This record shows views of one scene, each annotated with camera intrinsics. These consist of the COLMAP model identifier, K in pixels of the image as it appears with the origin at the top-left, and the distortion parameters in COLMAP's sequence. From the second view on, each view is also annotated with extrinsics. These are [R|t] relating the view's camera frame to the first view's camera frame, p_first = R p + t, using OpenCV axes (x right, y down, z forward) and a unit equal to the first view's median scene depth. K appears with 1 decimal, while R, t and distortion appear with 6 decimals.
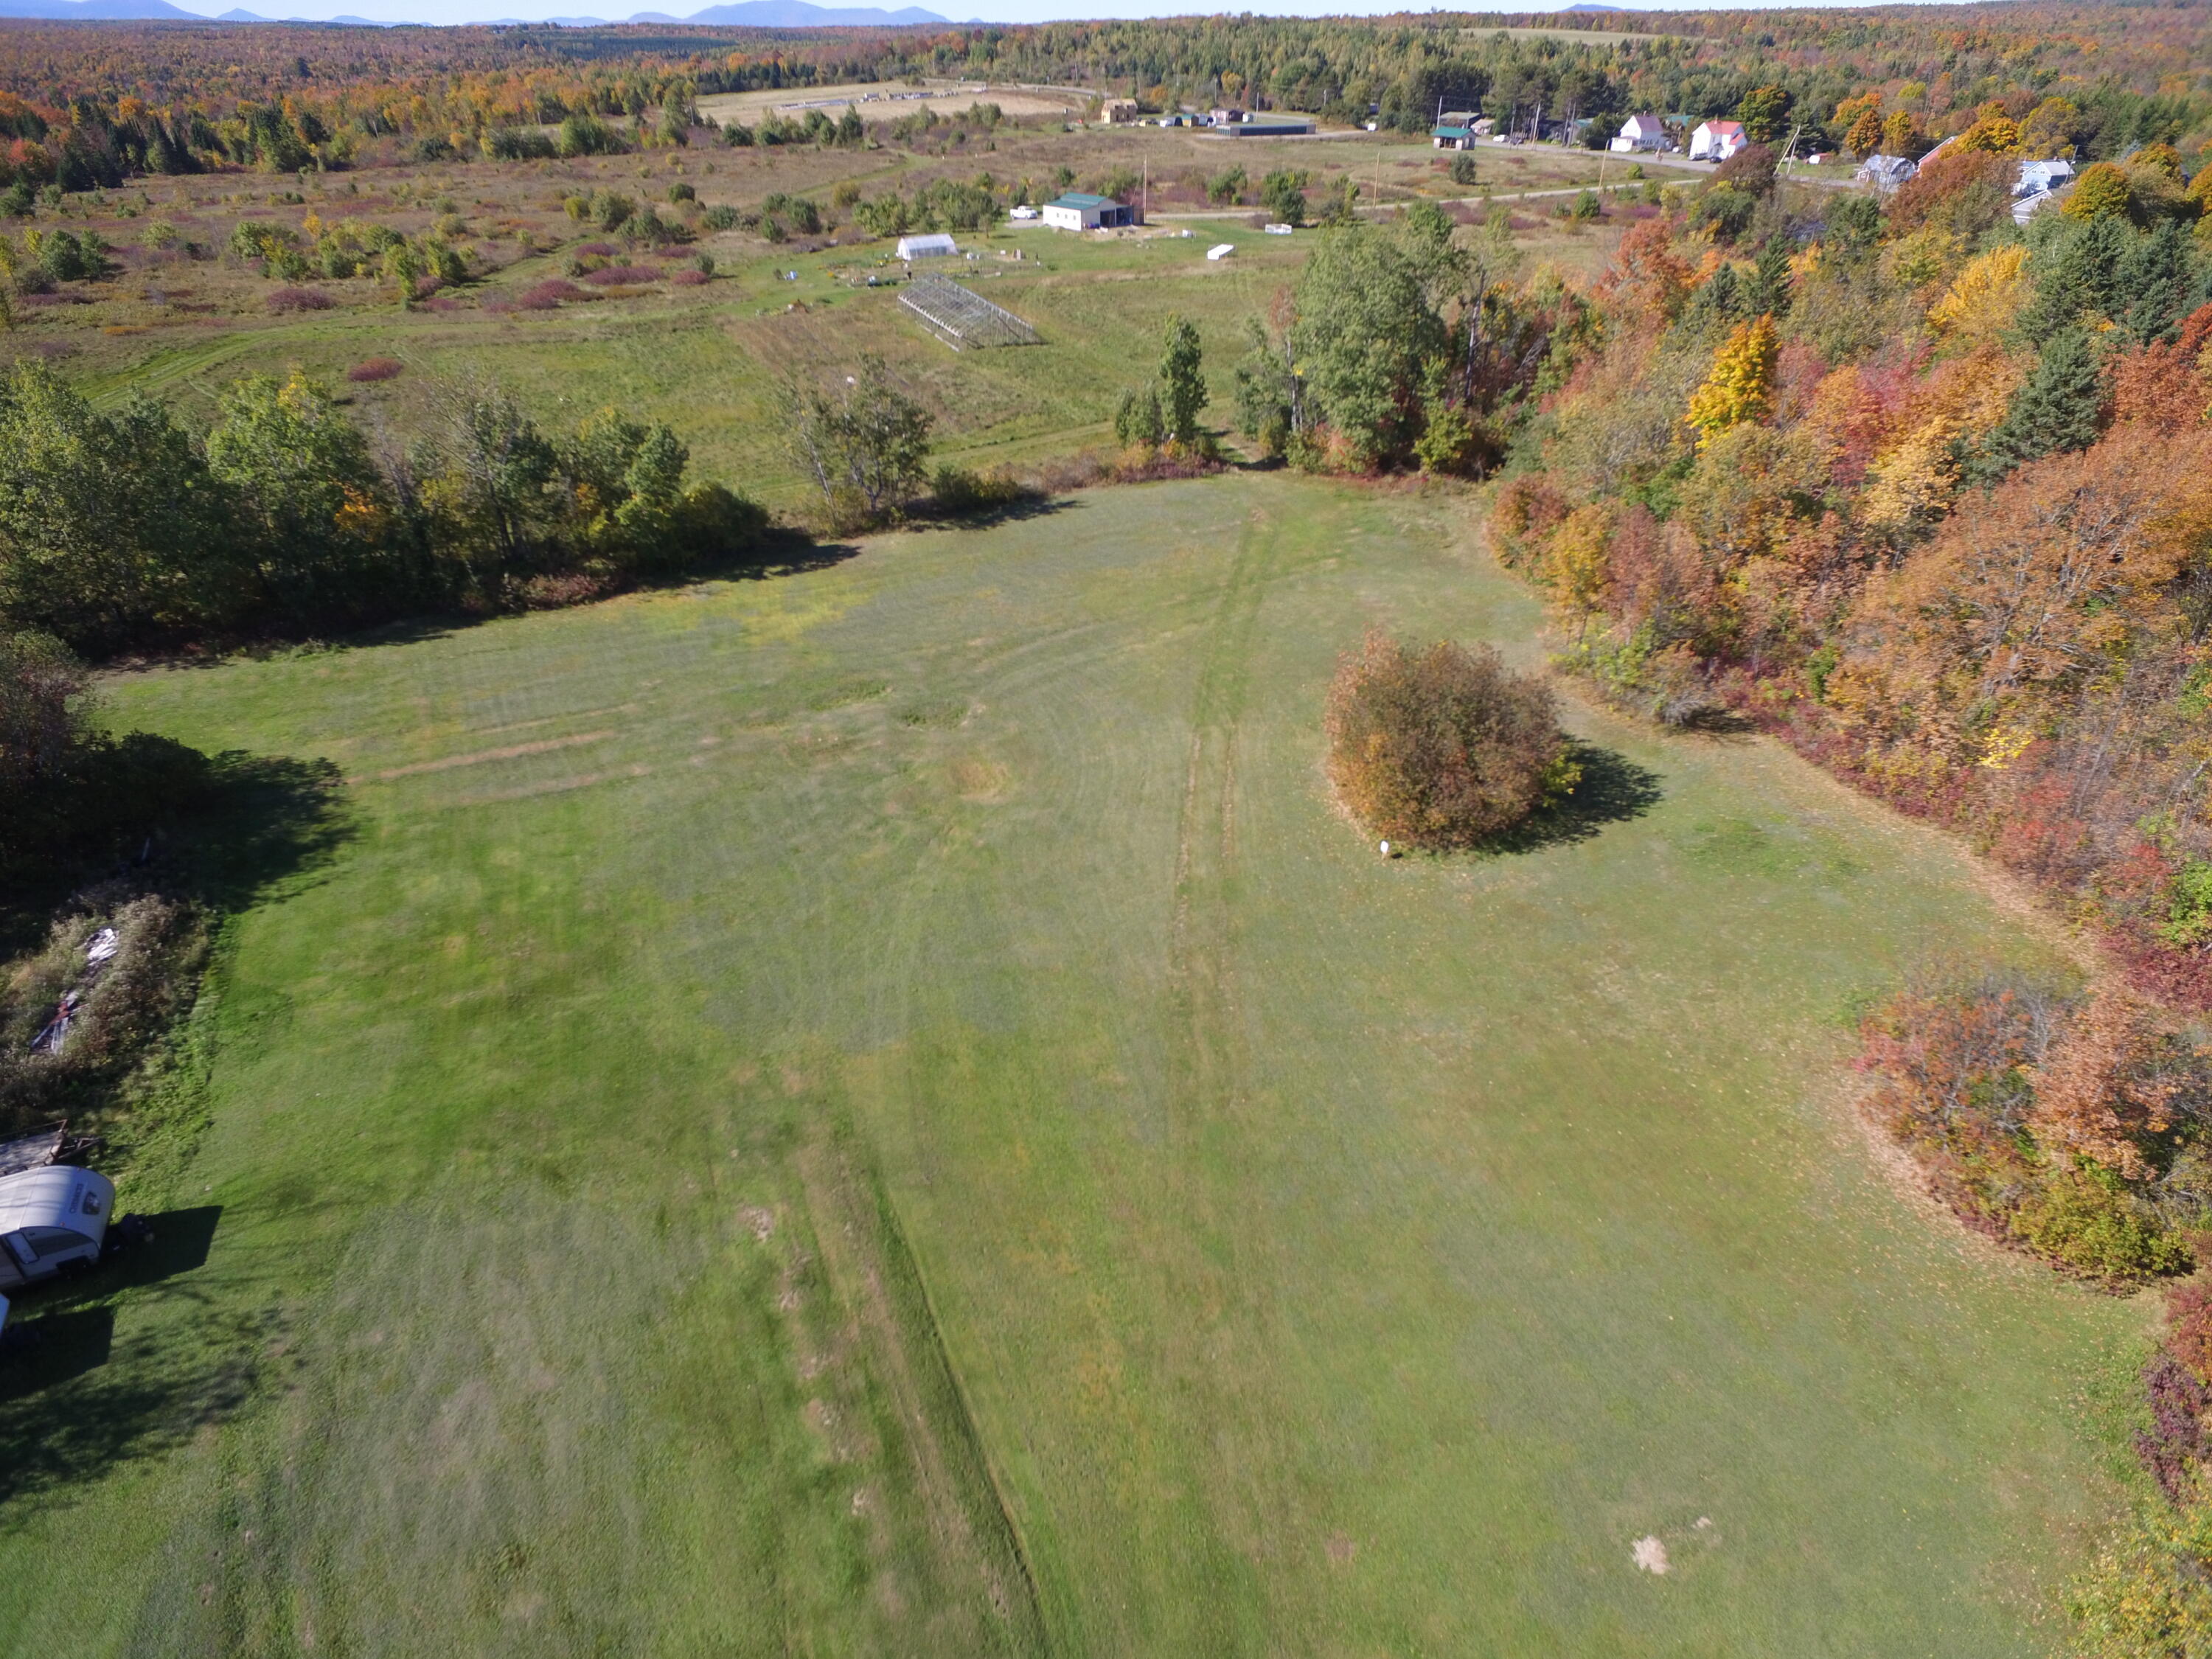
lens RADIAL K [[1290.1, 0, 1102.2], [0, 1290.1, 782.9], [0, 0, 1]] dist [-0.020997, 0.019629]
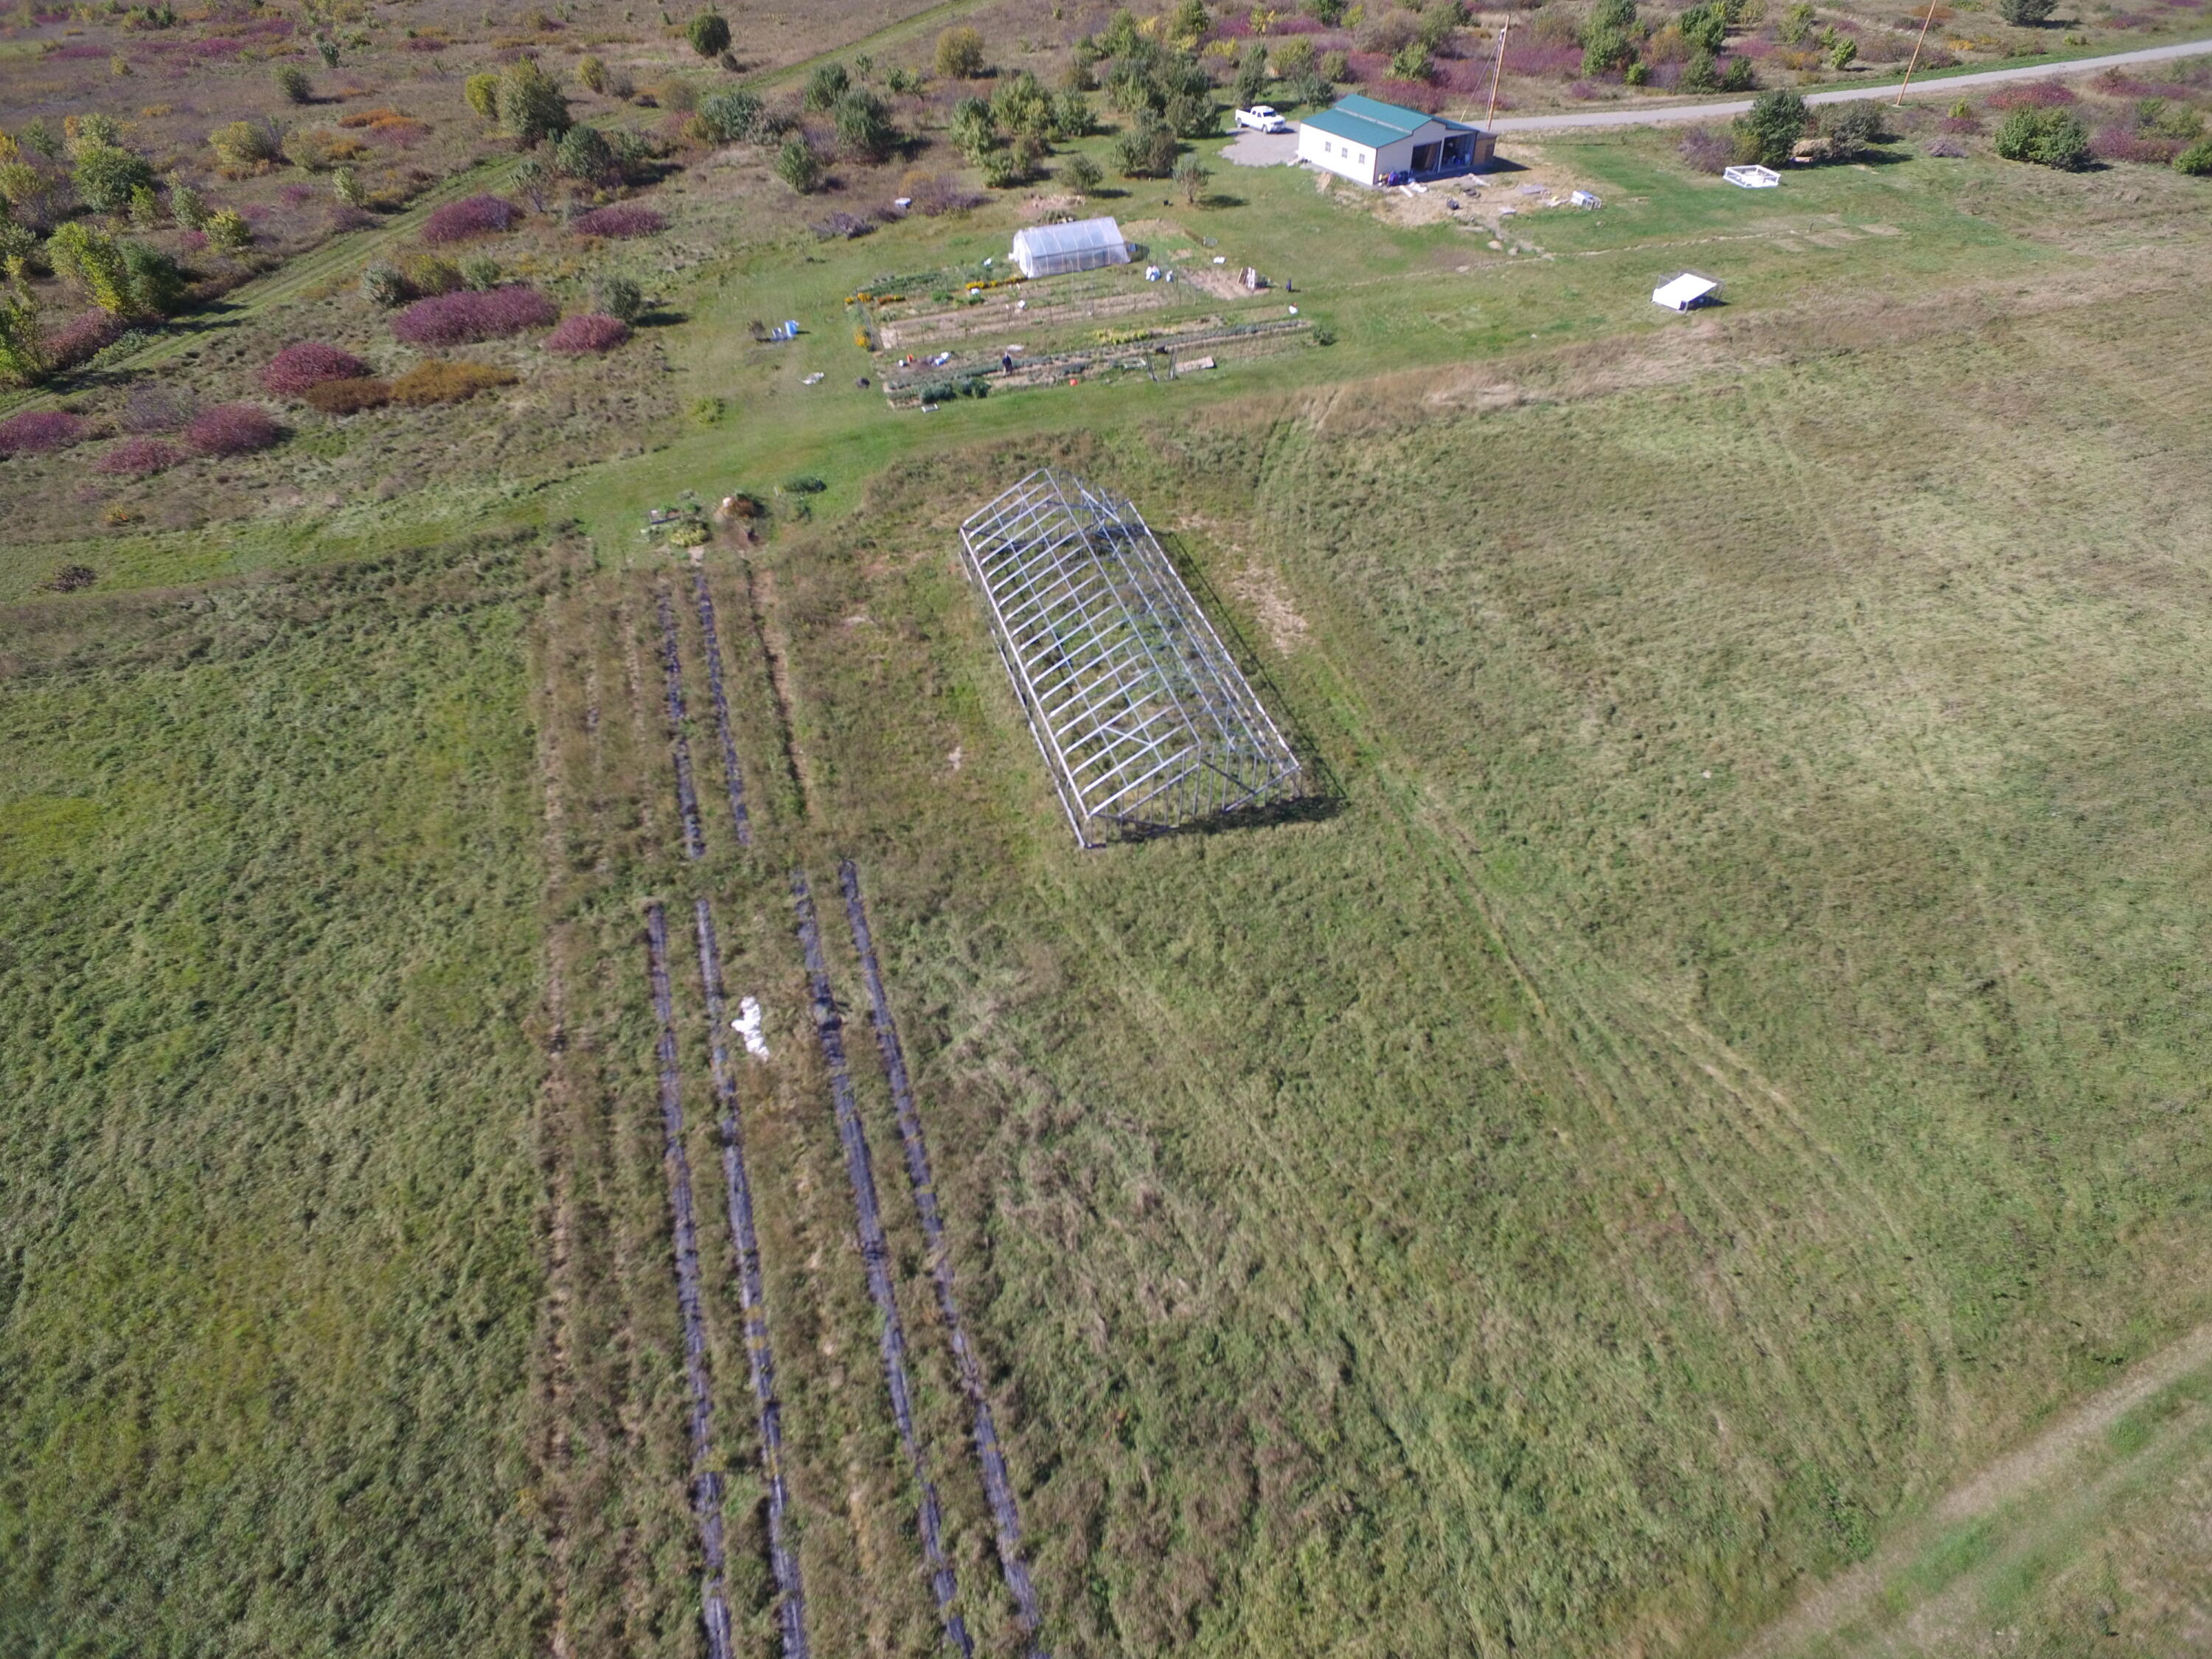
lens RADIAL K [[1290.1, 0, 1102.2], [0, 1290.1, 782.9], [0, 0, 1]] dist [-0.020997, 0.019629]
pose [[0.989949, 0.086713, -0.111723, -0.026508], [-0.065948, 0.981867, 0.177729, -0.160990], [0.125108, -0.168575, 0.977717, 0.253442]]
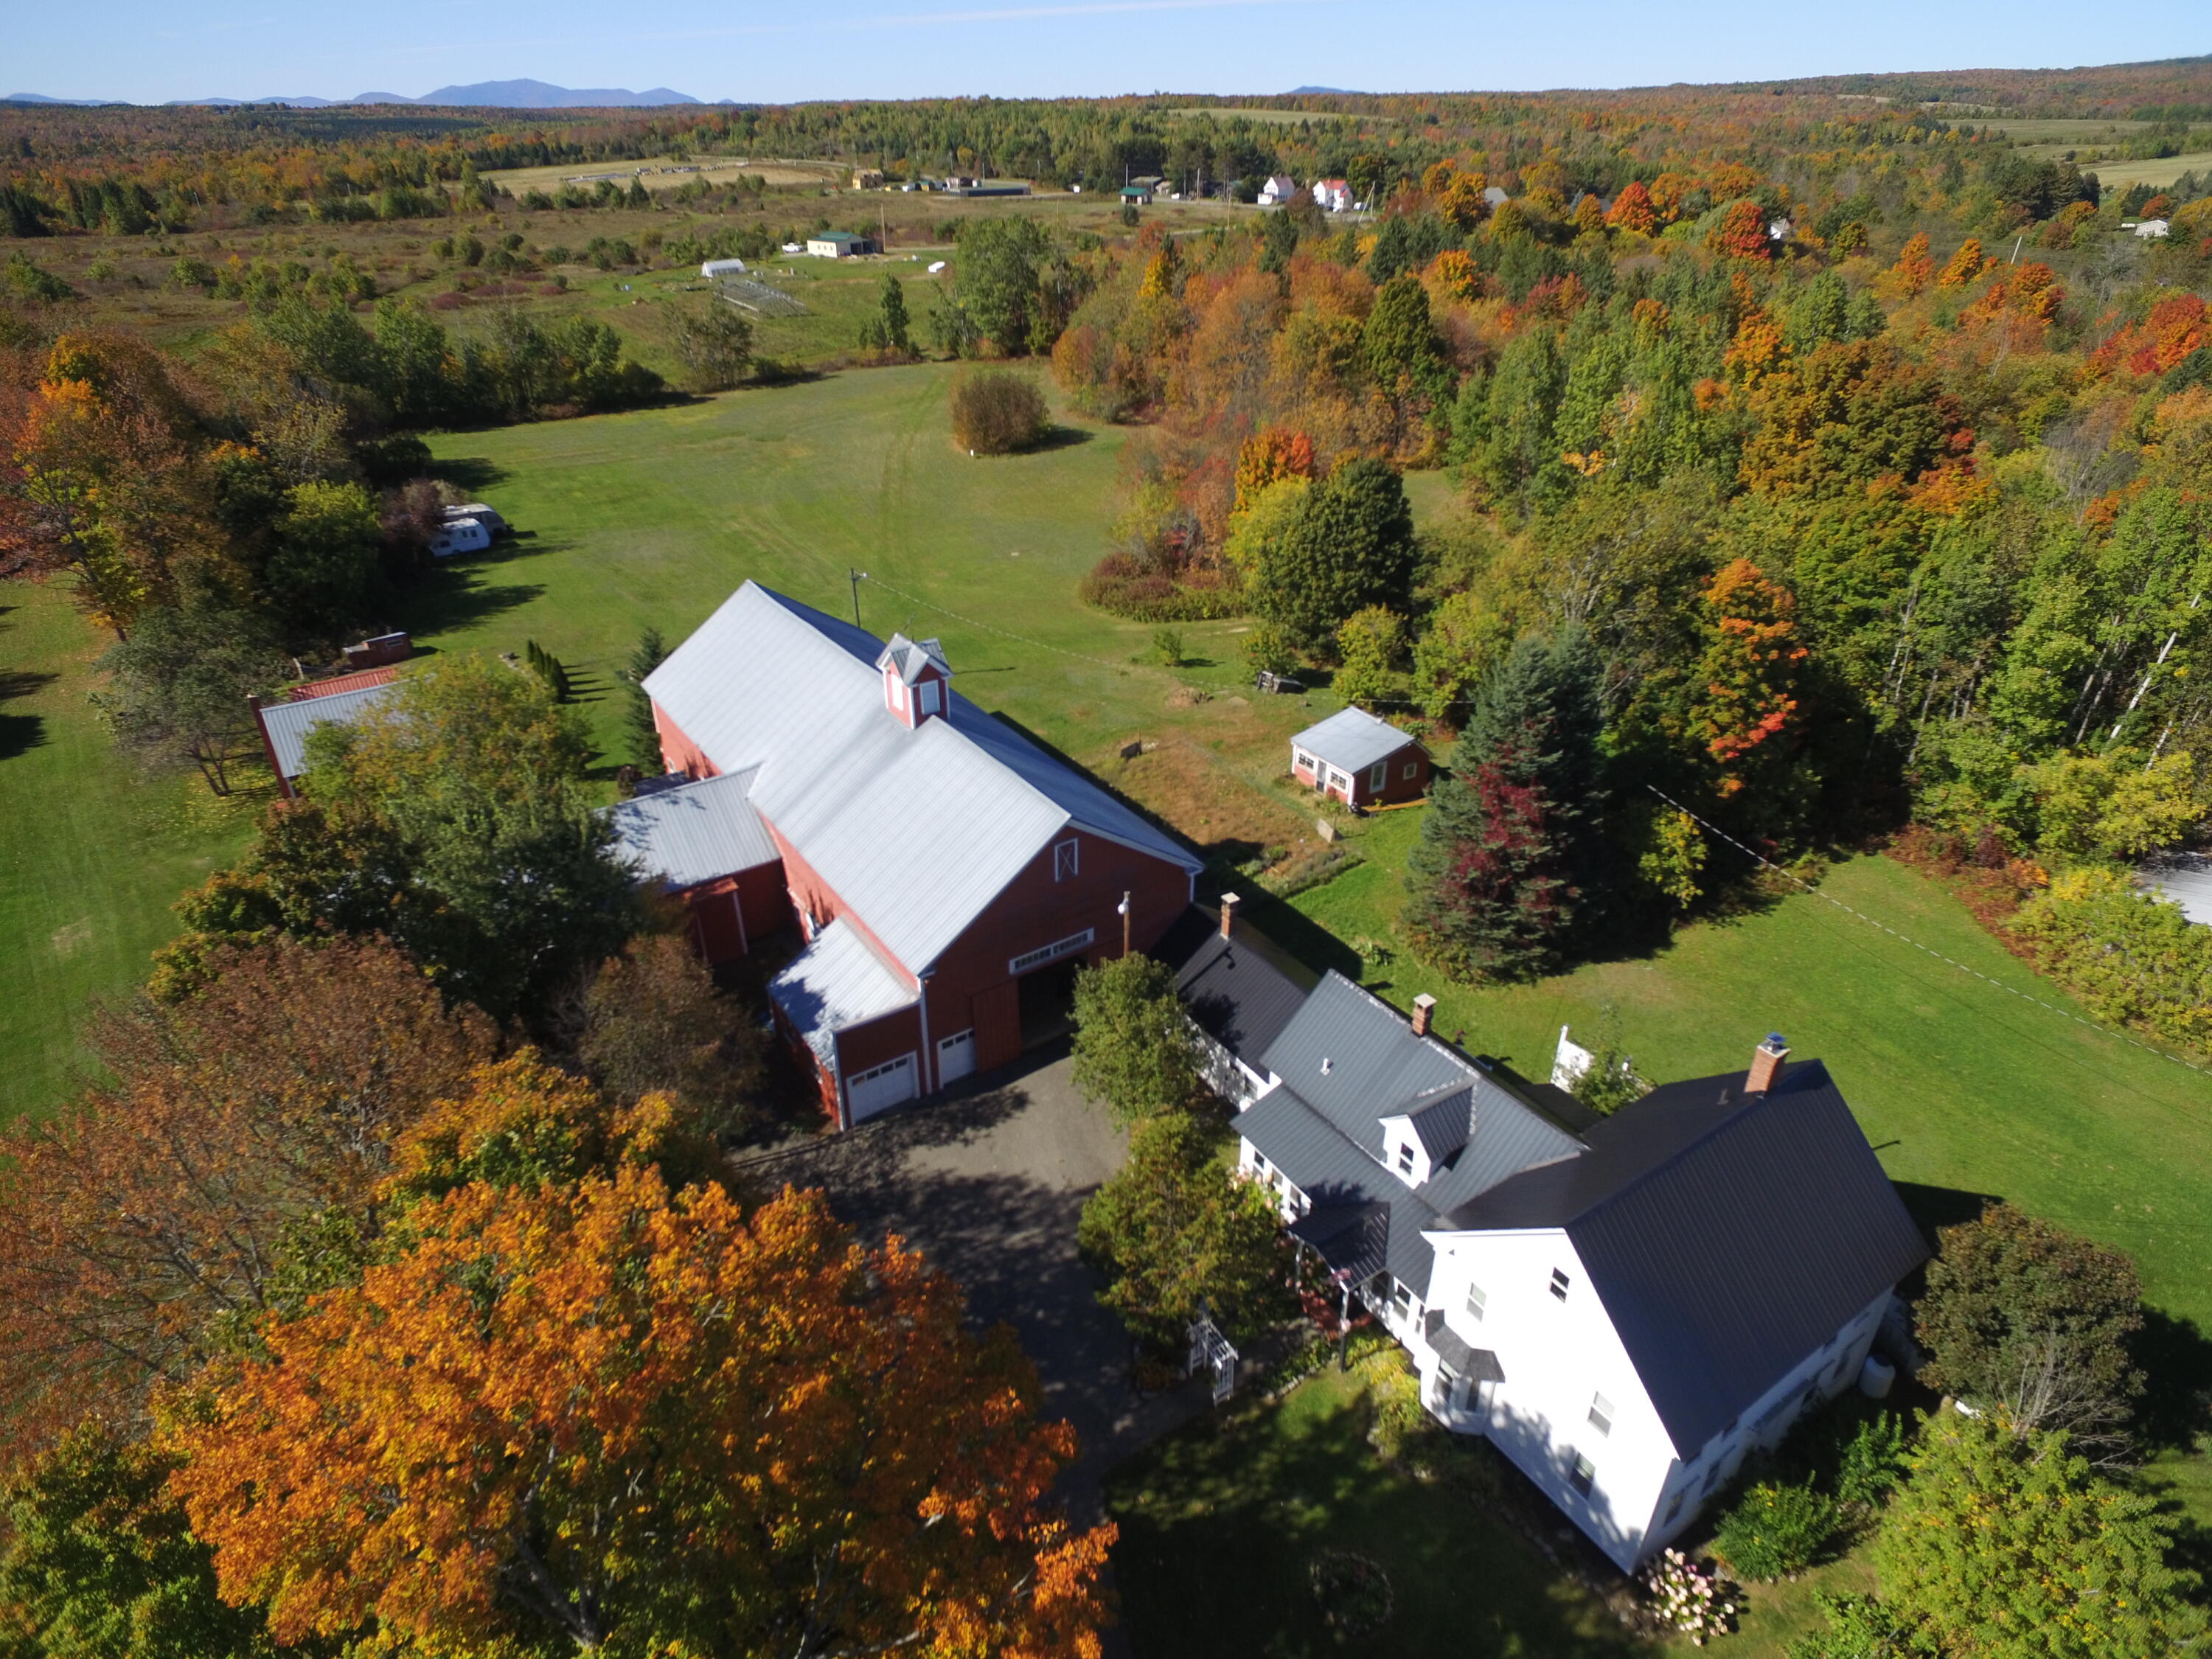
lens RADIAL K [[1290.1, 0, 1102.2], [0, 1290.1, 782.9], [0, 0, 1]] dist [-0.020997, 0.019629]
pose [[0.985829, -0.078283, 0.148368, 0.008696], [0.085279, 0.995498, -0.041379, 0.120406], [-0.144461, 0.053445, 0.988066, -0.210100]]
